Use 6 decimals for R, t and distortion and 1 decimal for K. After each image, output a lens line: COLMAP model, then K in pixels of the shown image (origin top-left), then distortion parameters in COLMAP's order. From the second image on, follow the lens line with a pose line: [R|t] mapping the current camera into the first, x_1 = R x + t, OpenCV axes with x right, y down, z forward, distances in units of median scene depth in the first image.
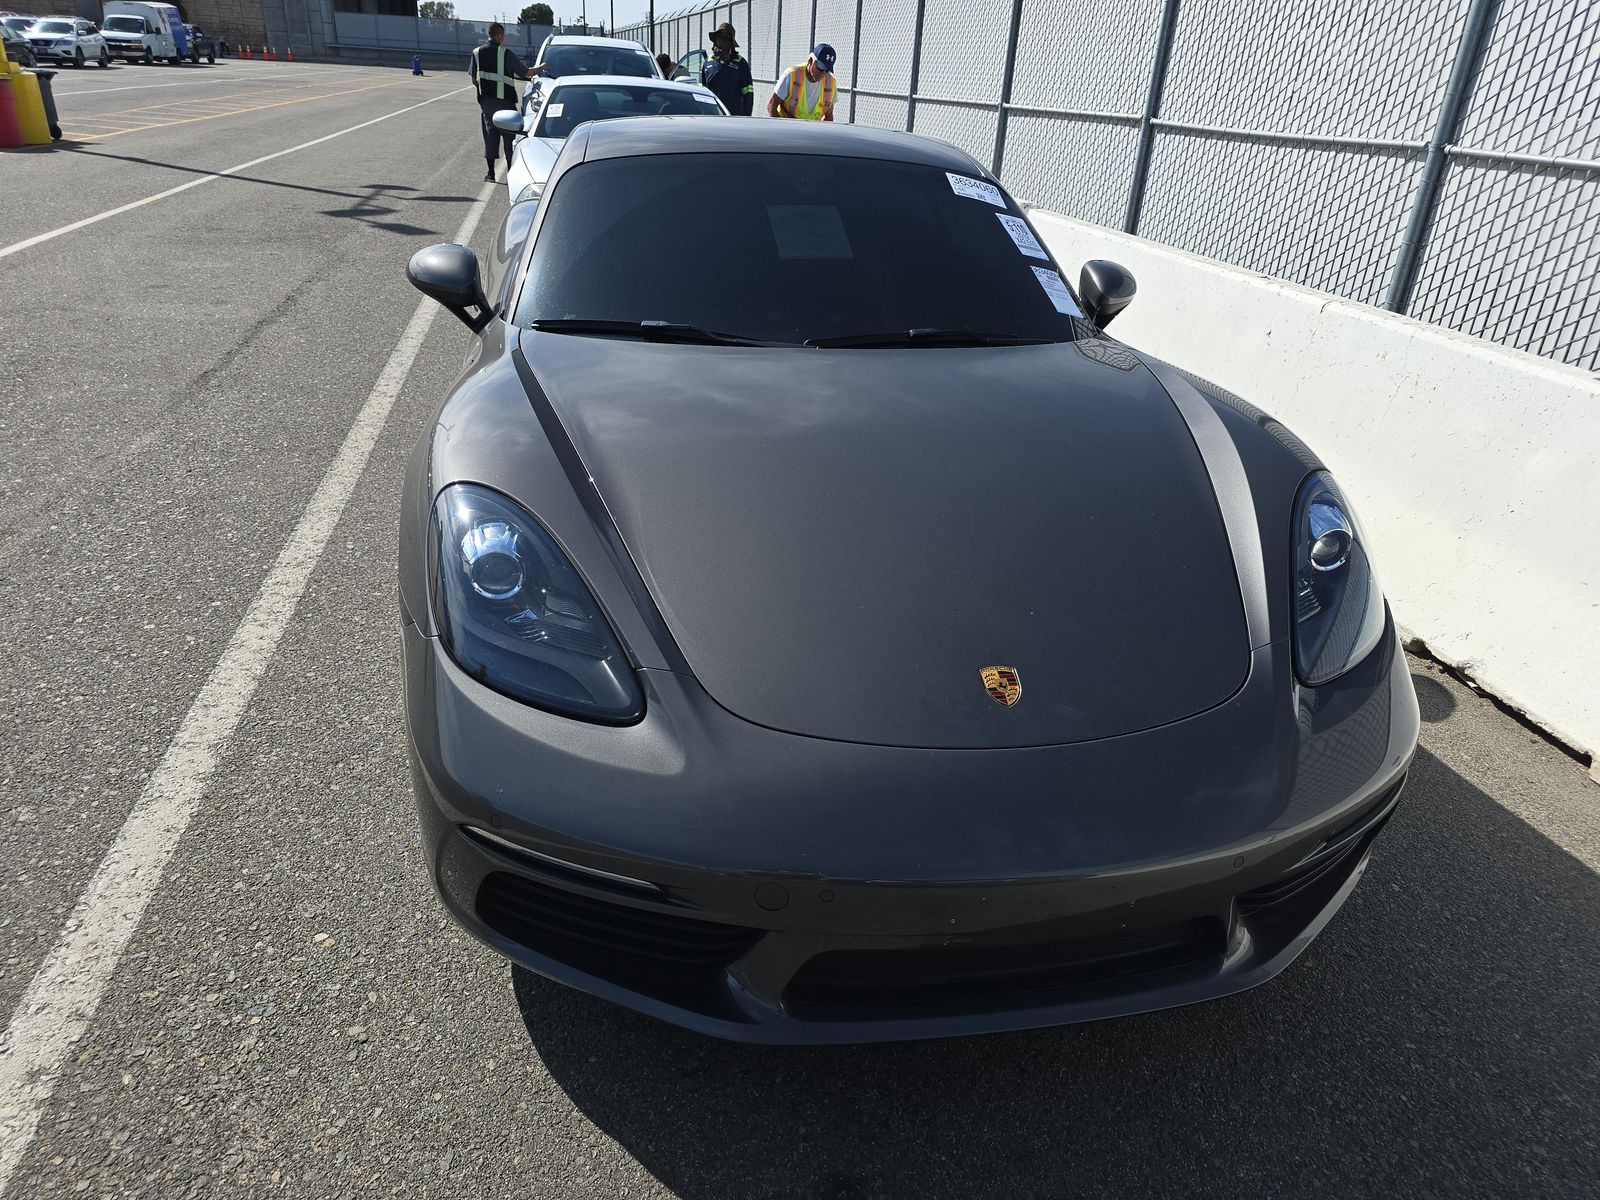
lens RADIAL K [[1128.2, 0, 804.9], [0, 1128.2, 594.6], [0, 0, 1]] dist [0.048103, -0.054455]
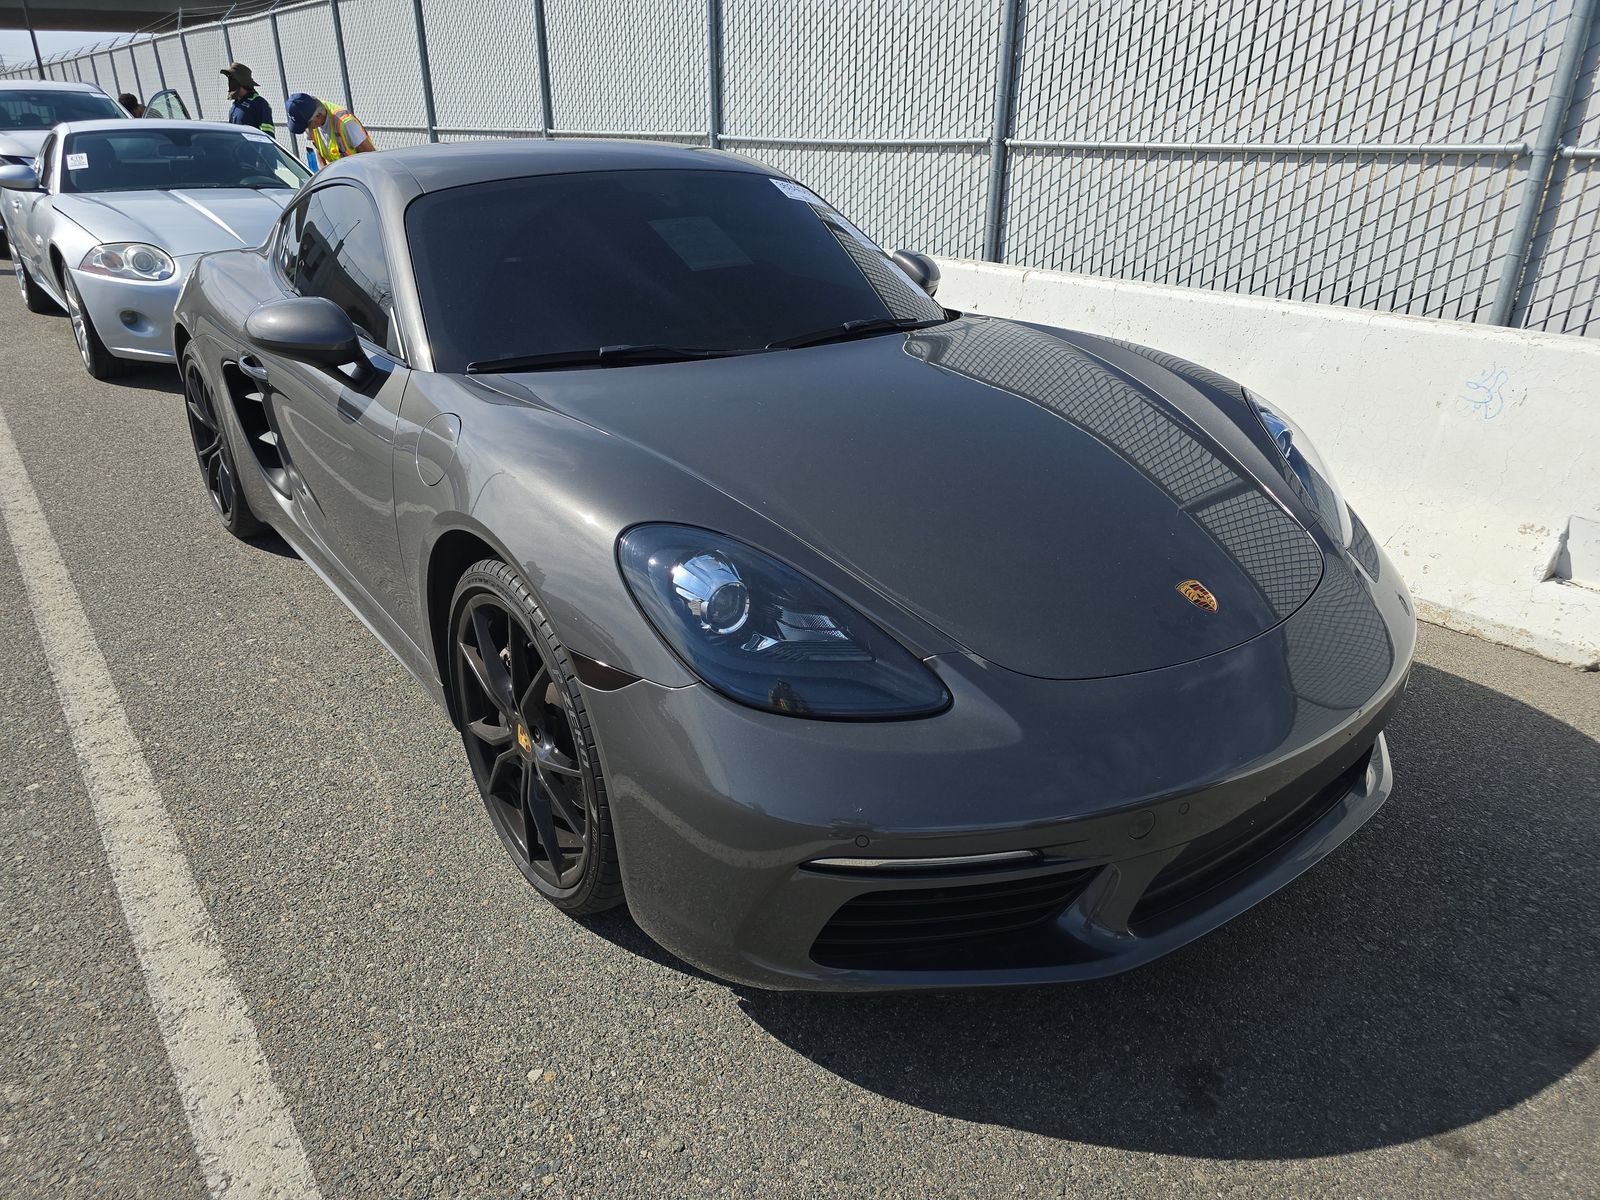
lens RADIAL K [[1128.2, 0, 804.9], [0, 1128.2, 594.6], [0, 0, 1]] dist [0.048103, -0.054455]
pose [[0.890422, -0.217341, 0.399889, -0.324660], [0.226379, 0.973715, 0.025145, -0.020004], [-0.394843, 0.068137, 0.916219, 0.061488]]
